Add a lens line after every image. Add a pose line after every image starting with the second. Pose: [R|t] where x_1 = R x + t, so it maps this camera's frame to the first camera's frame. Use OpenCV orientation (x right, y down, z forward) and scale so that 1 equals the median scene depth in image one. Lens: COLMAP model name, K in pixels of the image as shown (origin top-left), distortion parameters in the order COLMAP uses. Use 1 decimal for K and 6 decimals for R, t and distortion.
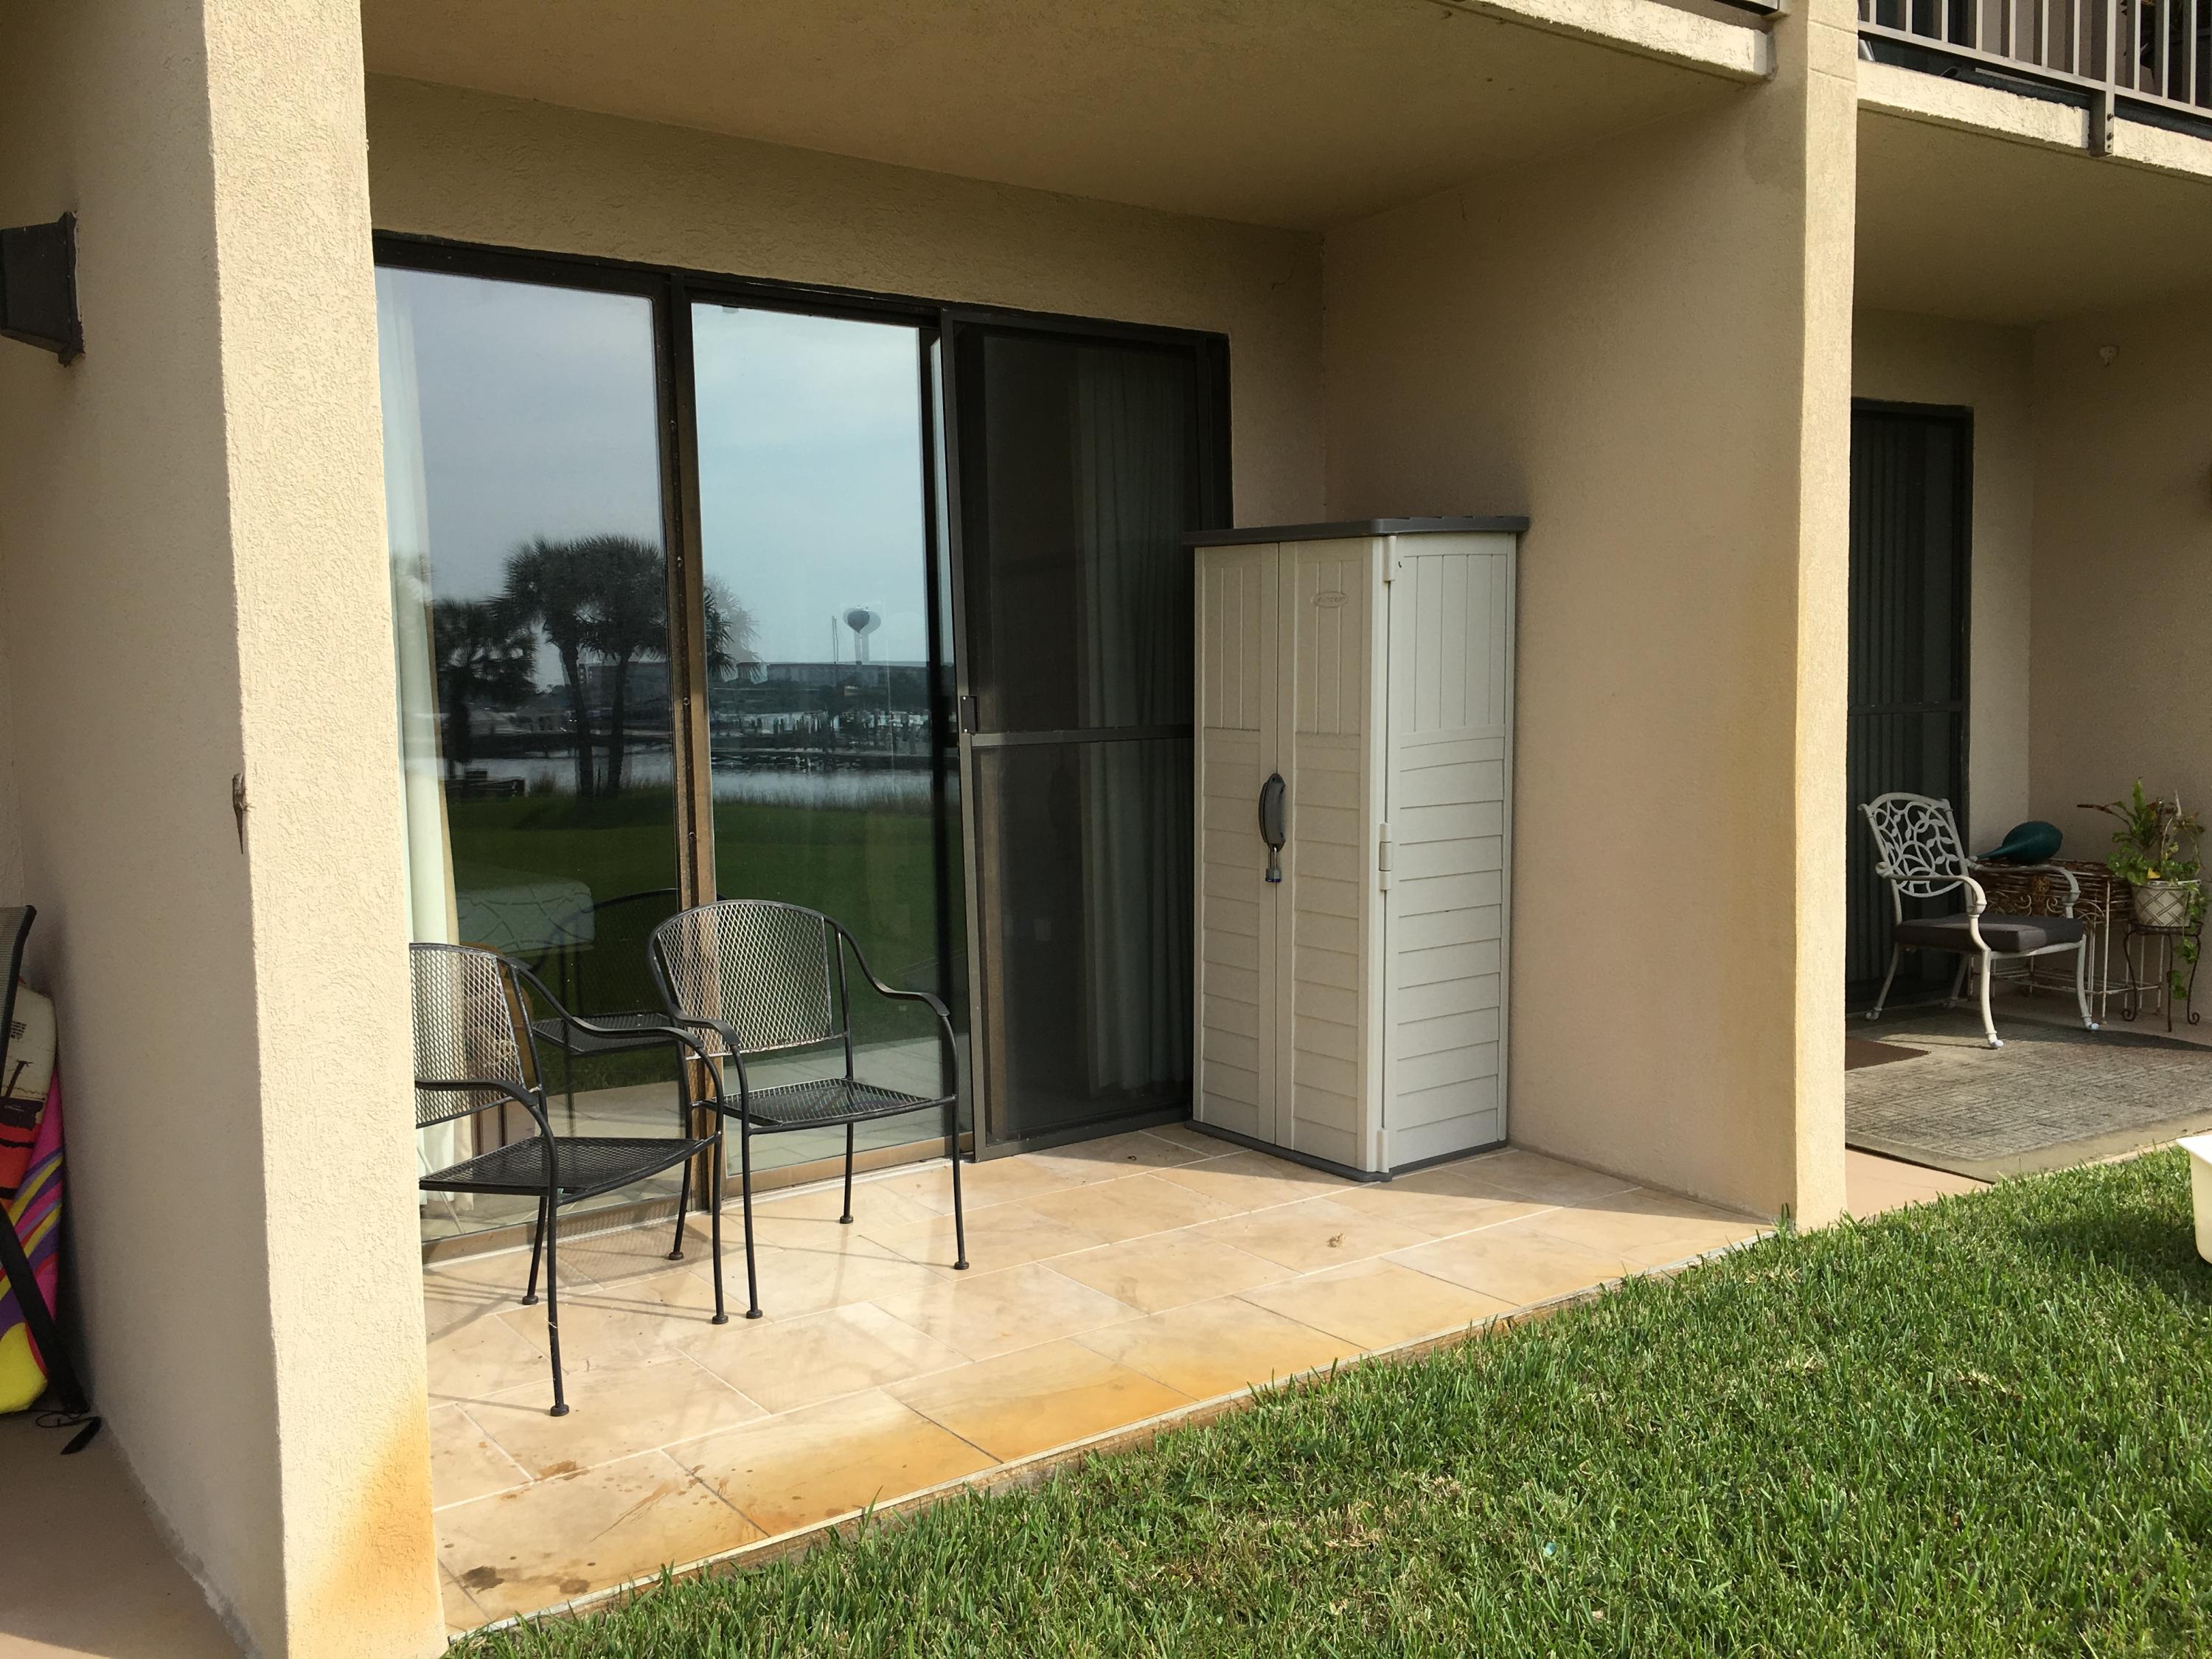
lens RADIAL K [[1871.8, 0, 1108.4], [0, 1871.8, 825.6], [0, 0, 1]] dist [0.068030, -0.091691]
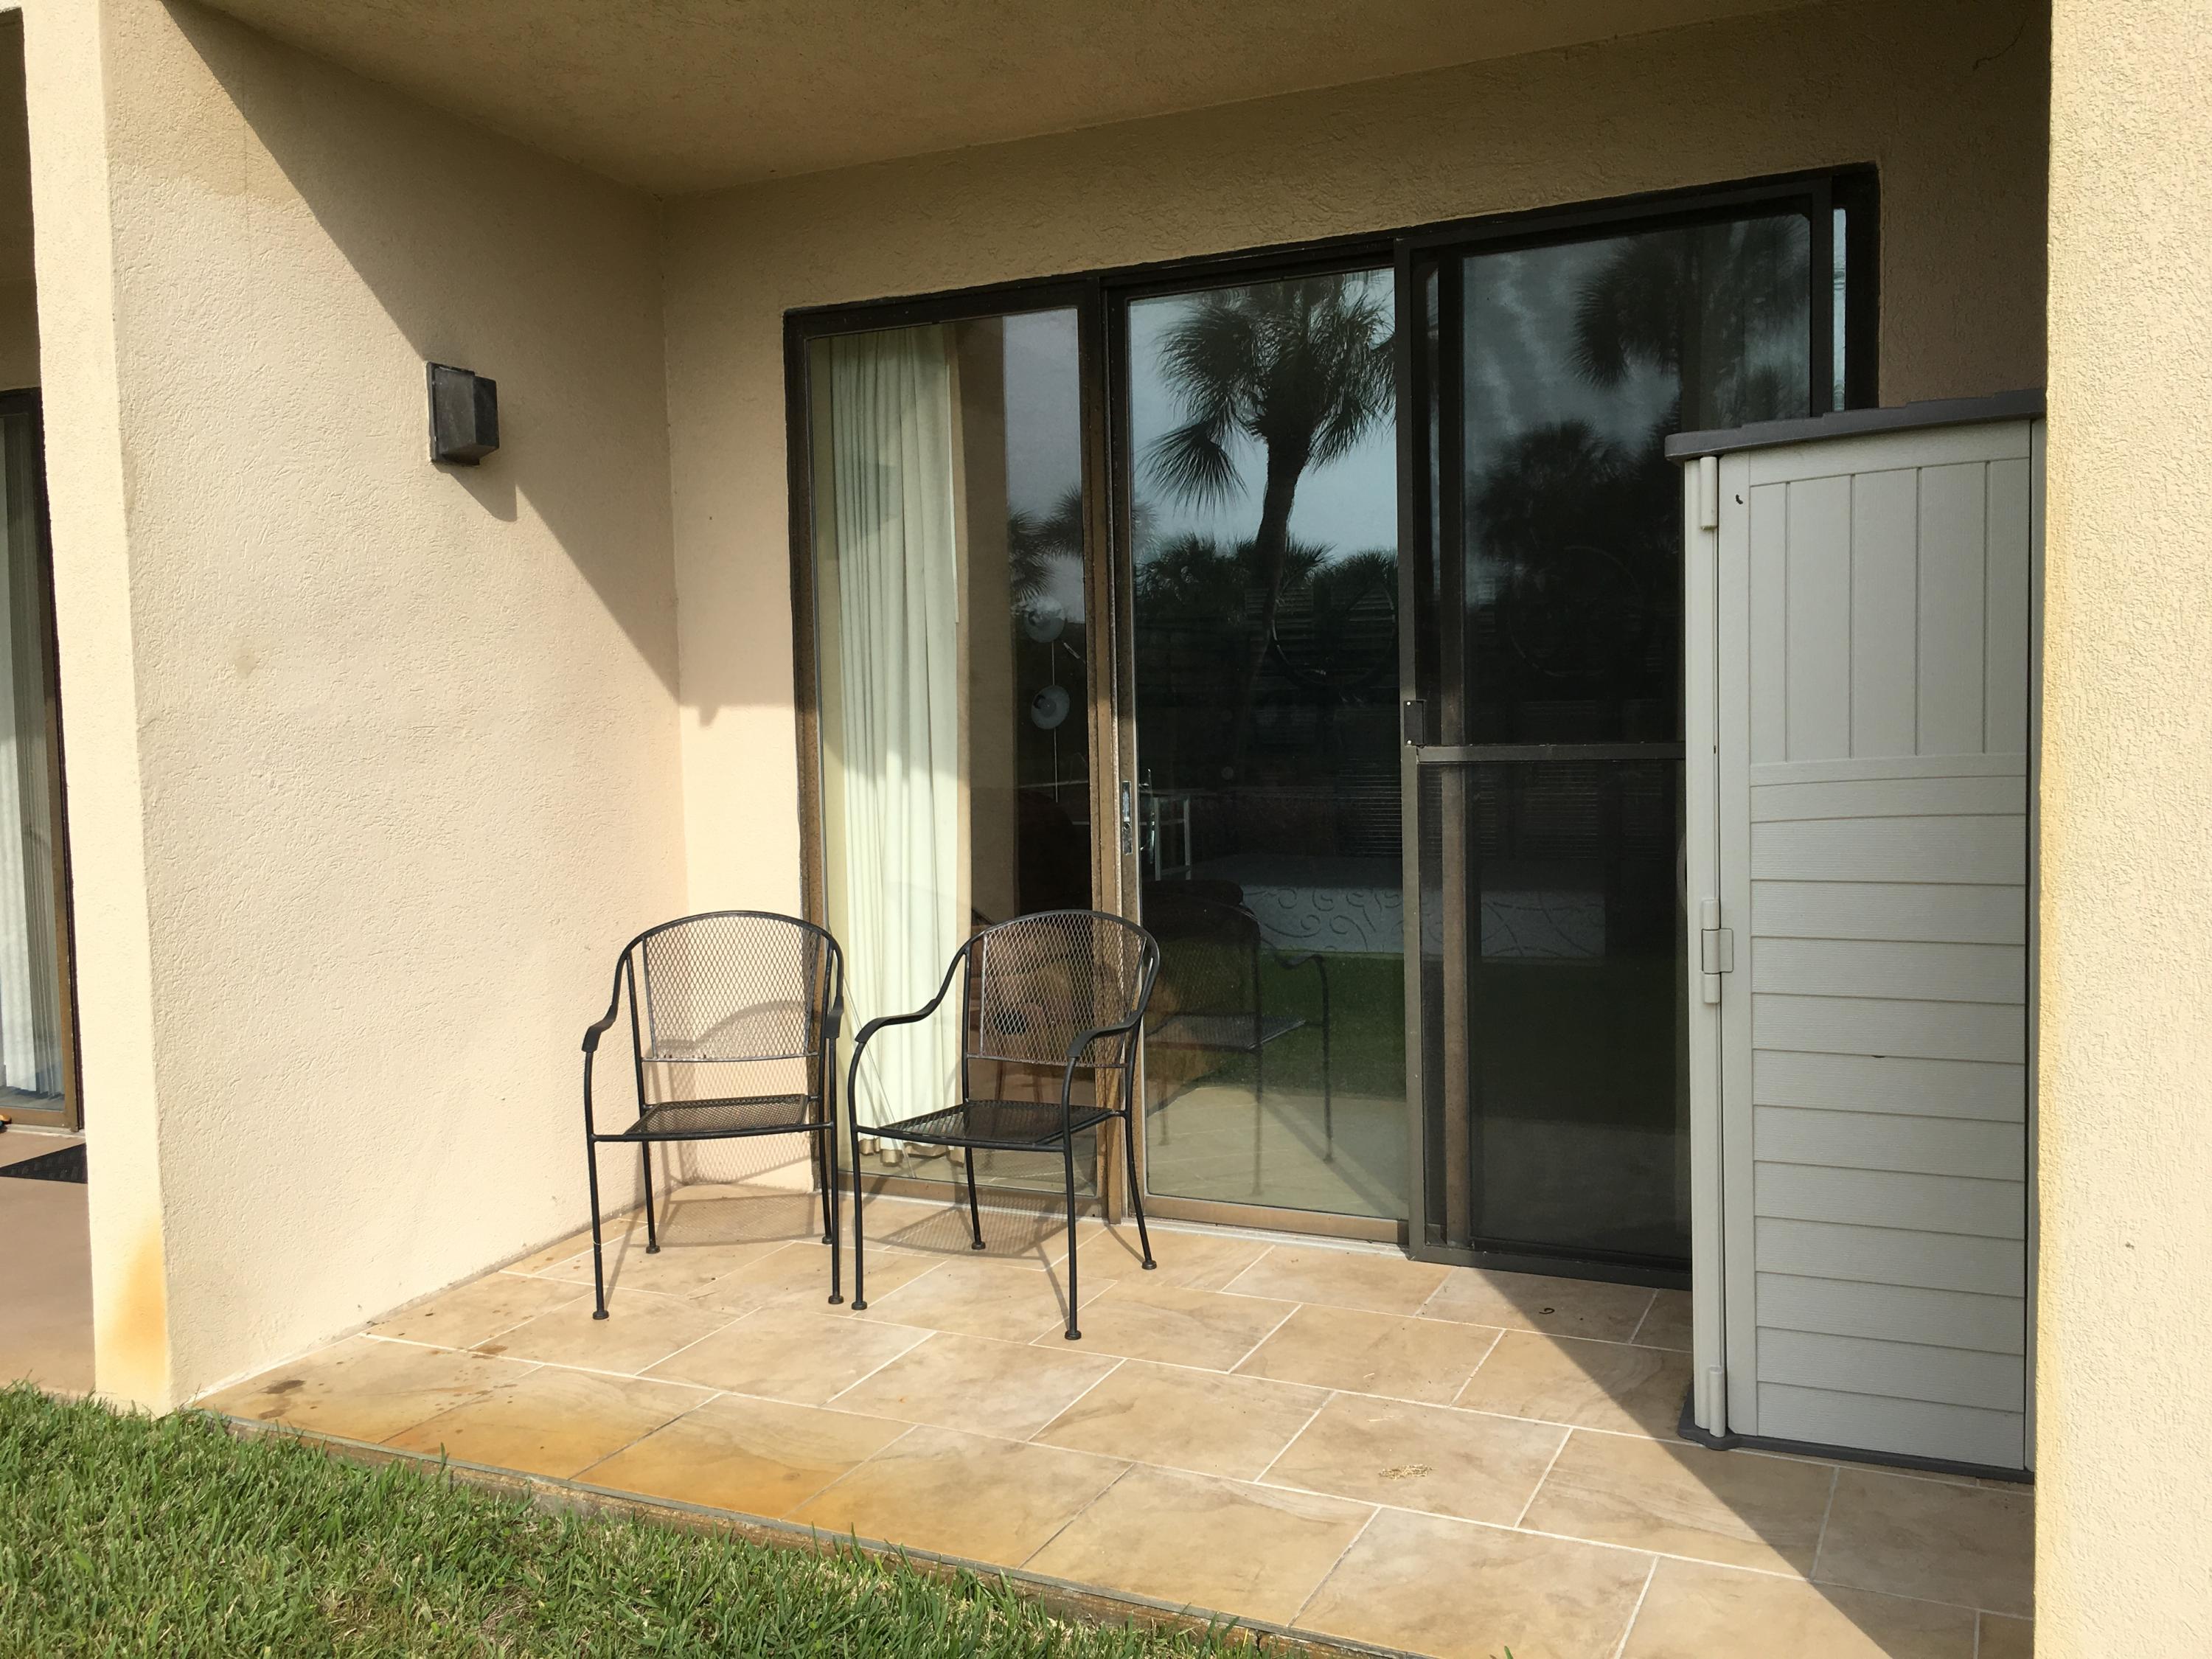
lens RADIAL K [[1871.8, 0, 1105.3], [0, 1871.8, 838.0], [0, 0, 1]] dist [0.068030, -0.091691]
pose [[0.474738, 0.068437, -0.877462, 0.701793], [-0.053341, 0.997377, 0.048931, -0.049465], [0.878509, 0.023575, 0.477143, 0.571052]]
